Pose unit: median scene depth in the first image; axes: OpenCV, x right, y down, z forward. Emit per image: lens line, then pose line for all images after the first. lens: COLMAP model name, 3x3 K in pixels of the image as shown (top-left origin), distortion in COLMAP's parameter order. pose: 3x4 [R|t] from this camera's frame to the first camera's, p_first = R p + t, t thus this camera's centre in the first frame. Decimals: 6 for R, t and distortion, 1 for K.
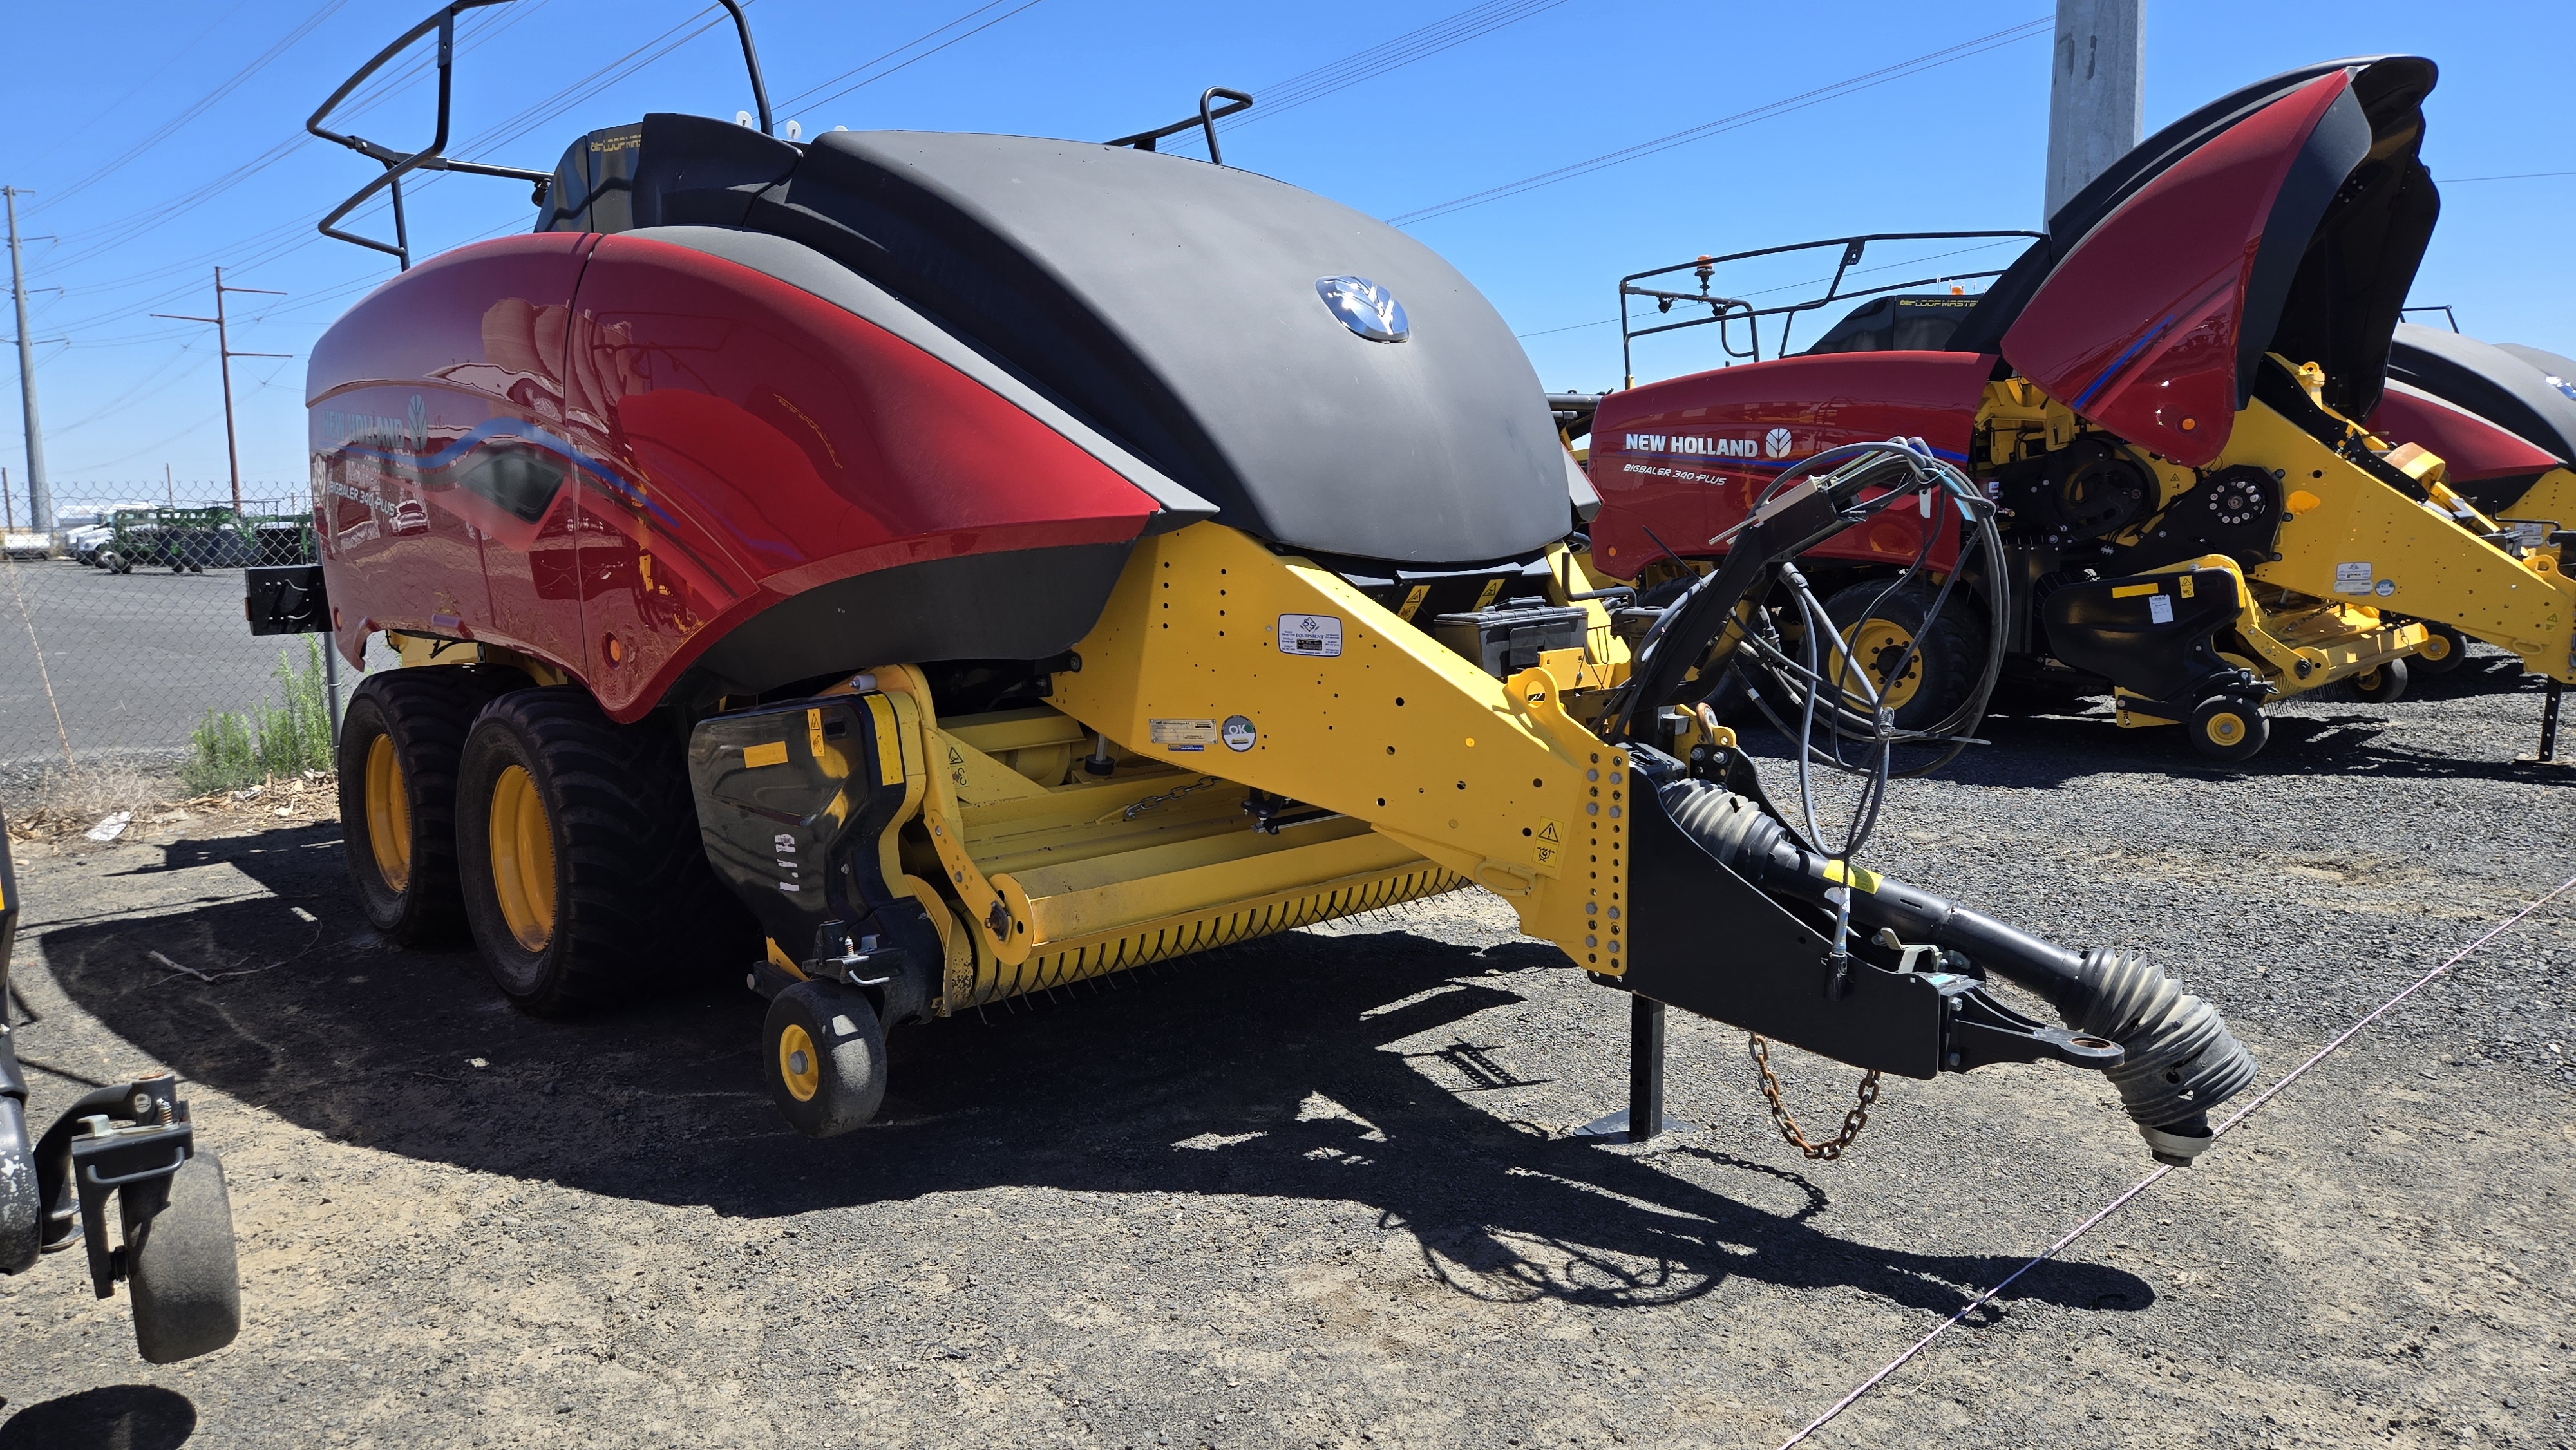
lens RADIAL K [[1804.2, 0, 1286.5], [0, 1804.2, 714.2], [0, 0, 1]] dist [0.032425, -0.009420]
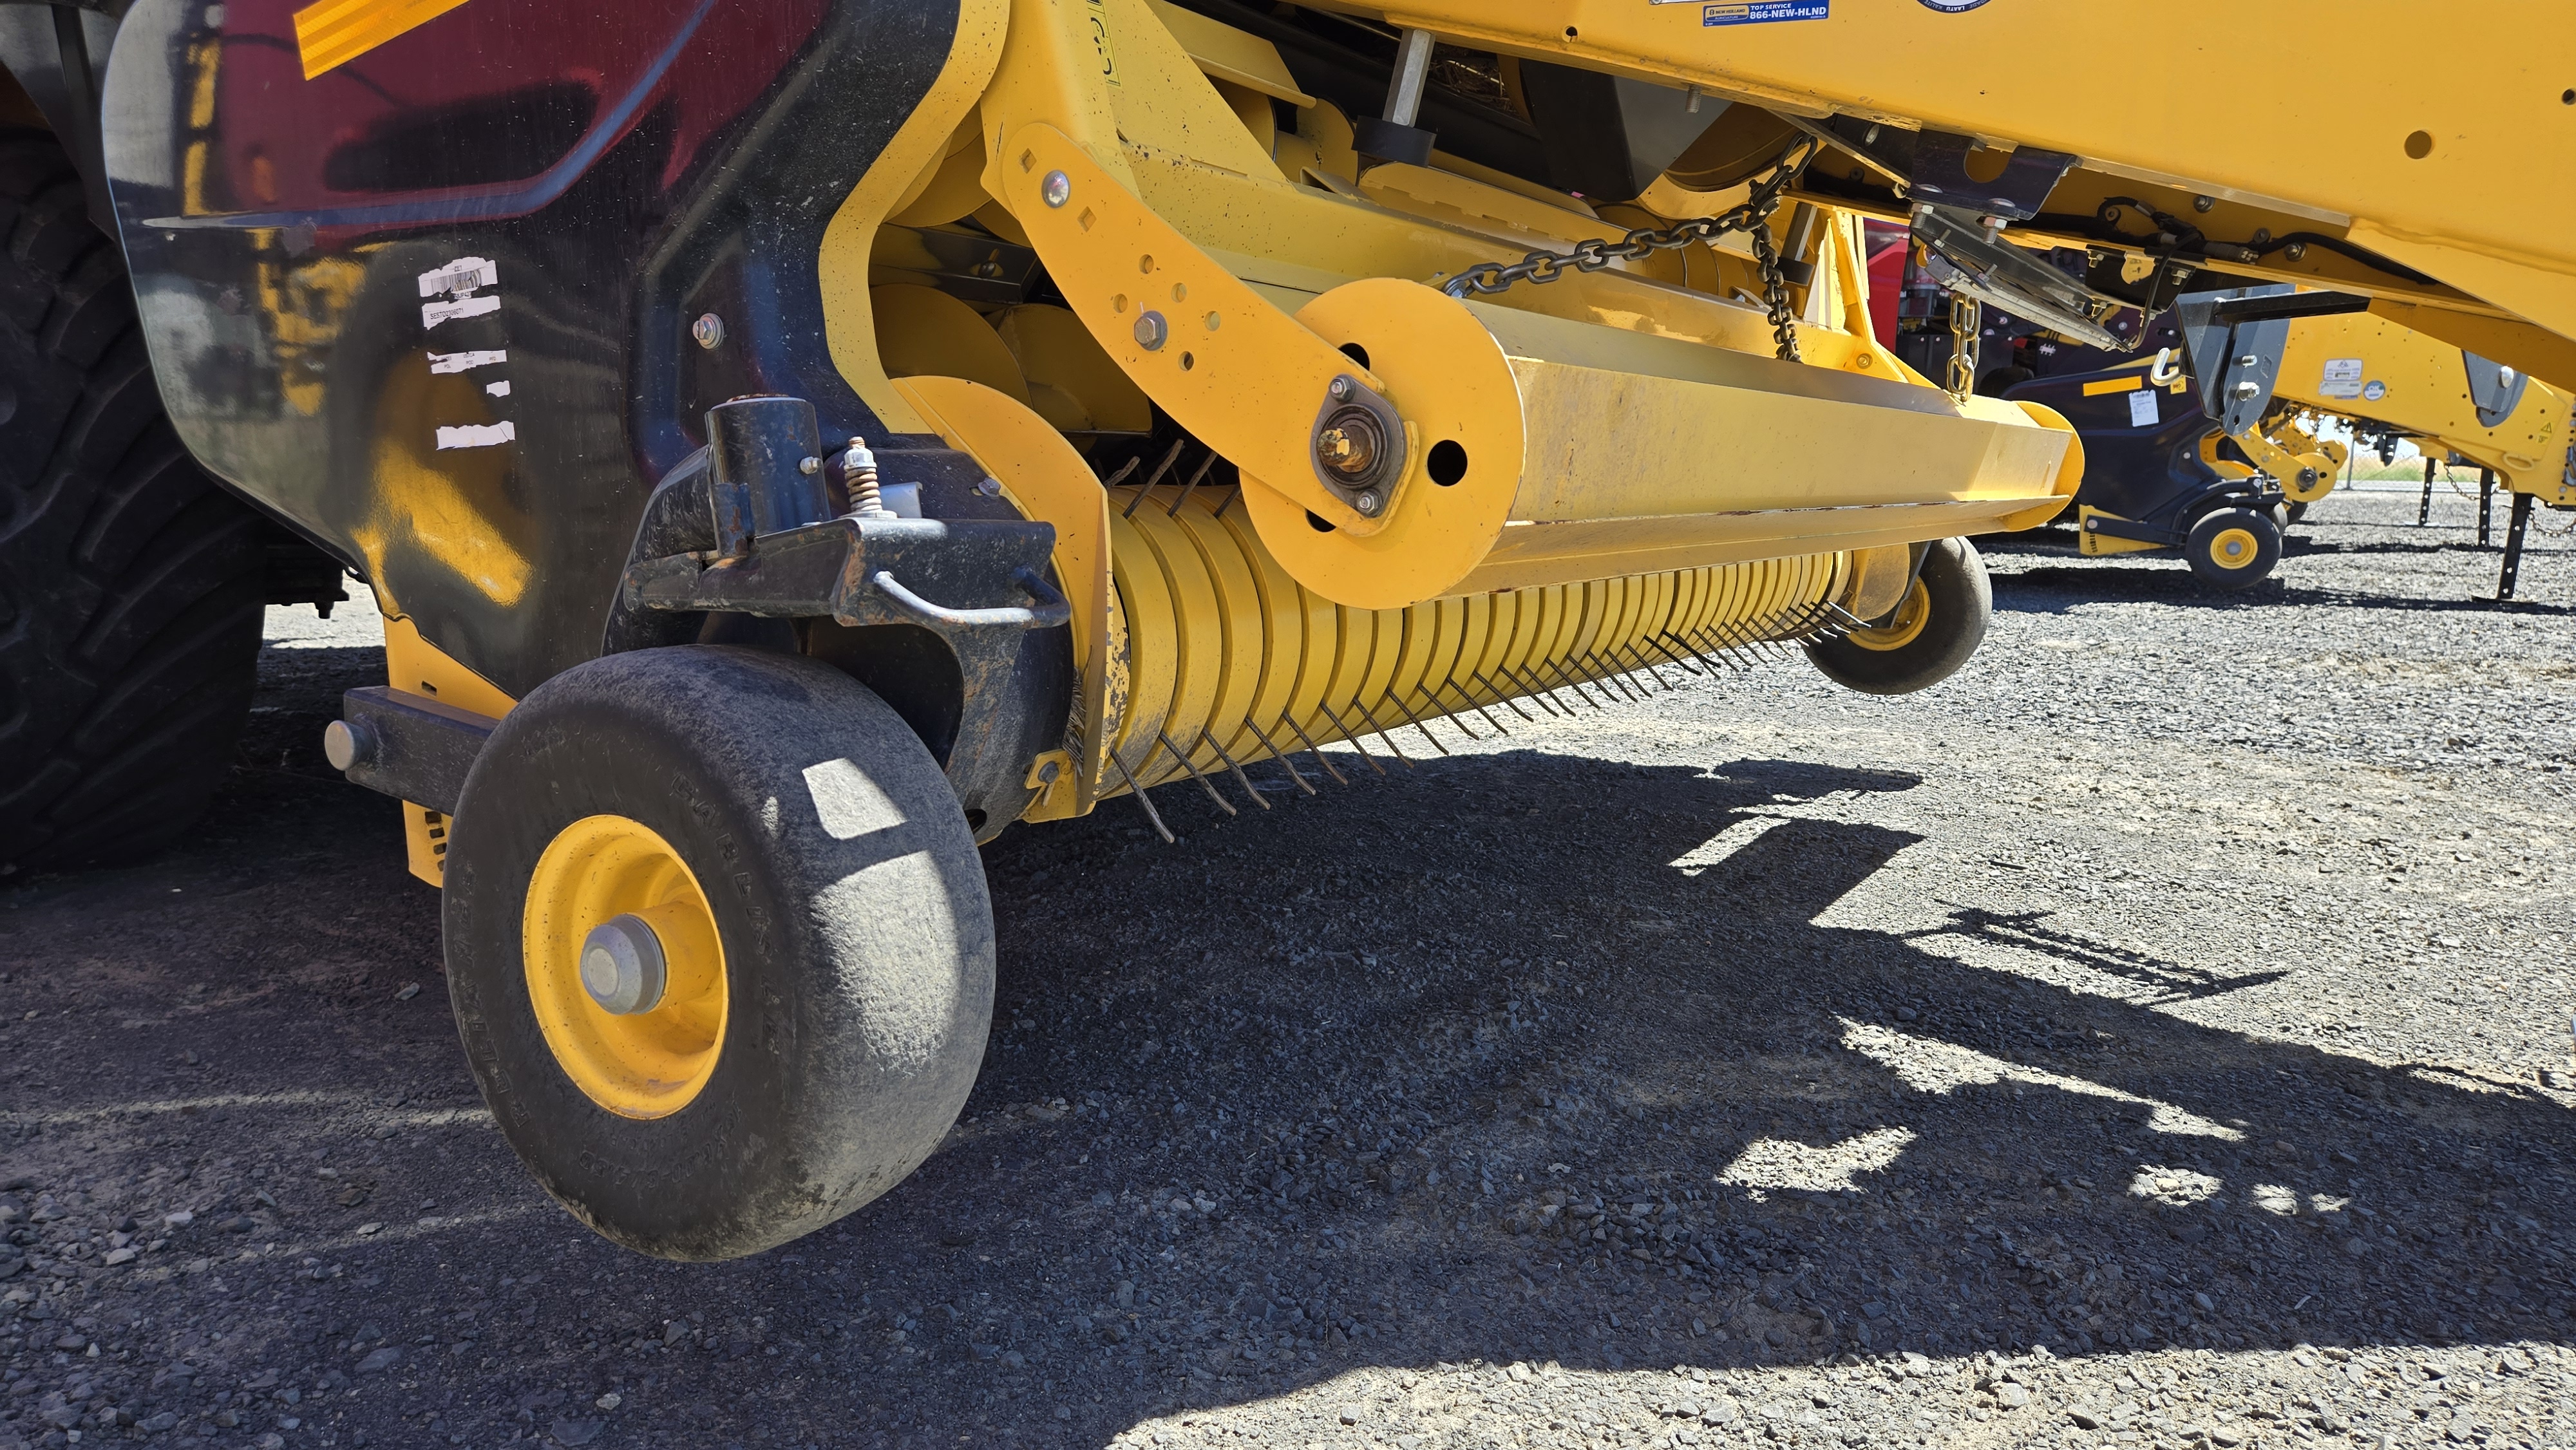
lens RADIAL K [[1804.2, 0, 1290.0], [0, 1804.2, 736.1], [0, 0, 1]] dist [0.032425, -0.009420]
pose [[0.968694, -0.005325, 0.248199, -0.224794], [-0.004361, 0.999251, 0.038461, 0.139812], [-0.248218, -0.038340, 0.967945, 0.683908]]
